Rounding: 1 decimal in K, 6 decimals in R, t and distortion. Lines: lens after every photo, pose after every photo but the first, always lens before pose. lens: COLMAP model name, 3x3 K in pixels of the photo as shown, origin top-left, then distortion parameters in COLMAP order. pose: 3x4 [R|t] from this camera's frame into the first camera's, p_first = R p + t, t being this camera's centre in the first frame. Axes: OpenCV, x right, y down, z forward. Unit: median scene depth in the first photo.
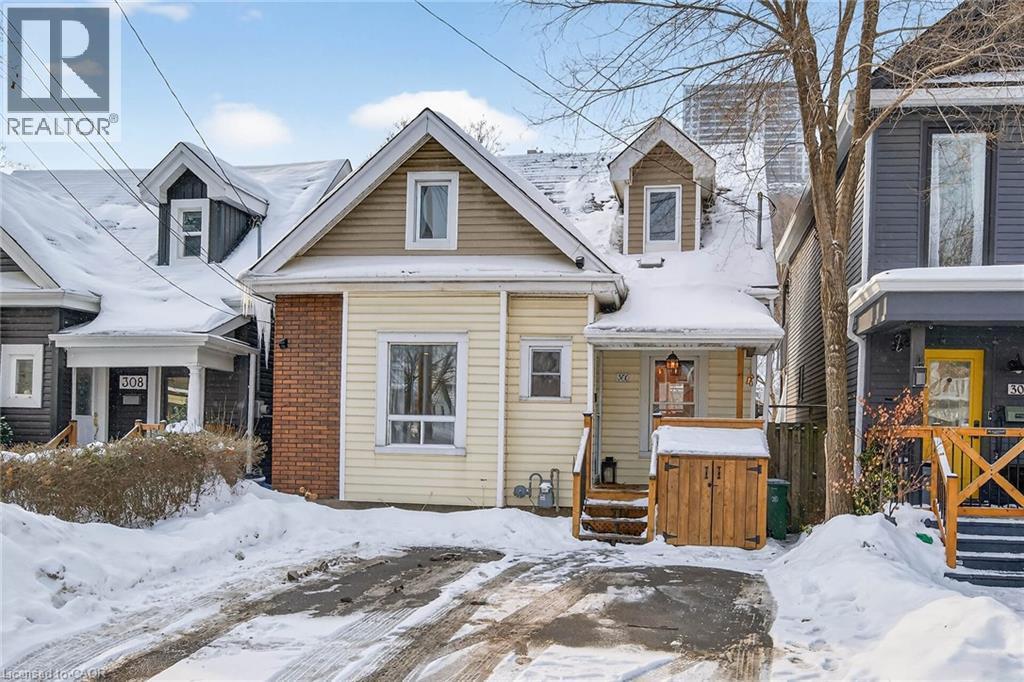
lens RADIAL K [[438.9, 0, 515.4], [0, 438.9, 336.9], [0, 0, 1]] dist [0.007878, -0.000370]
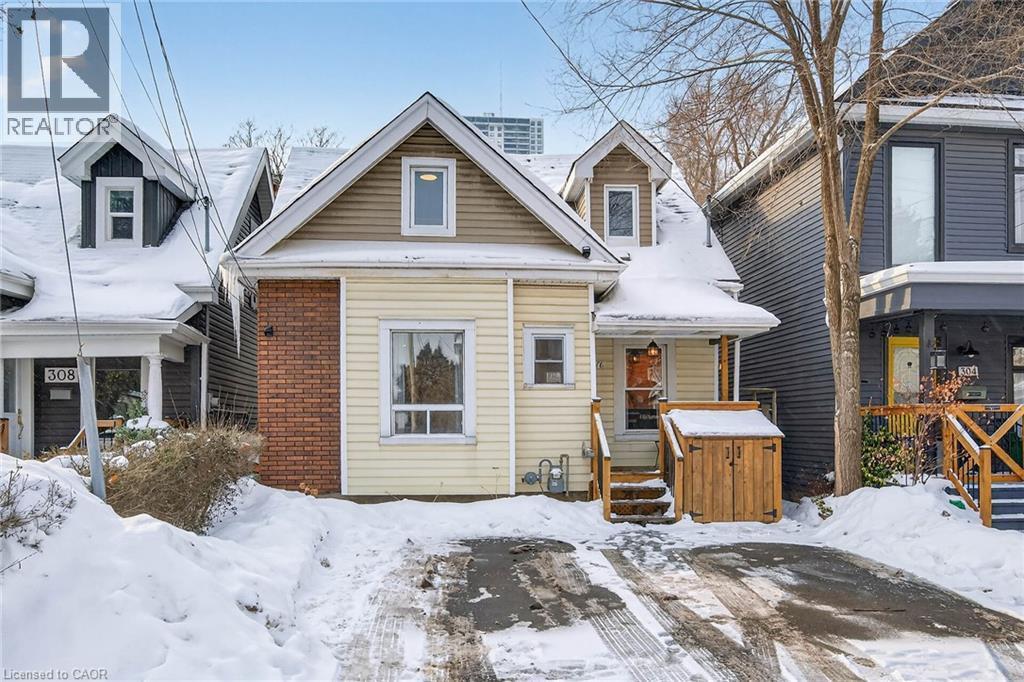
lens RADIAL K [[424.5, 0, 517.0], [0, 424.5, 326.9], [0, 0, 1]] dist [0.001625, 0.000517]
pose [[0.991898, 0.002780, 0.127004, -0.128795], [-0.002684, 0.999996, -0.000931, 0.005854], [-0.127006, 0.000582, 0.991902, 0.034283]]
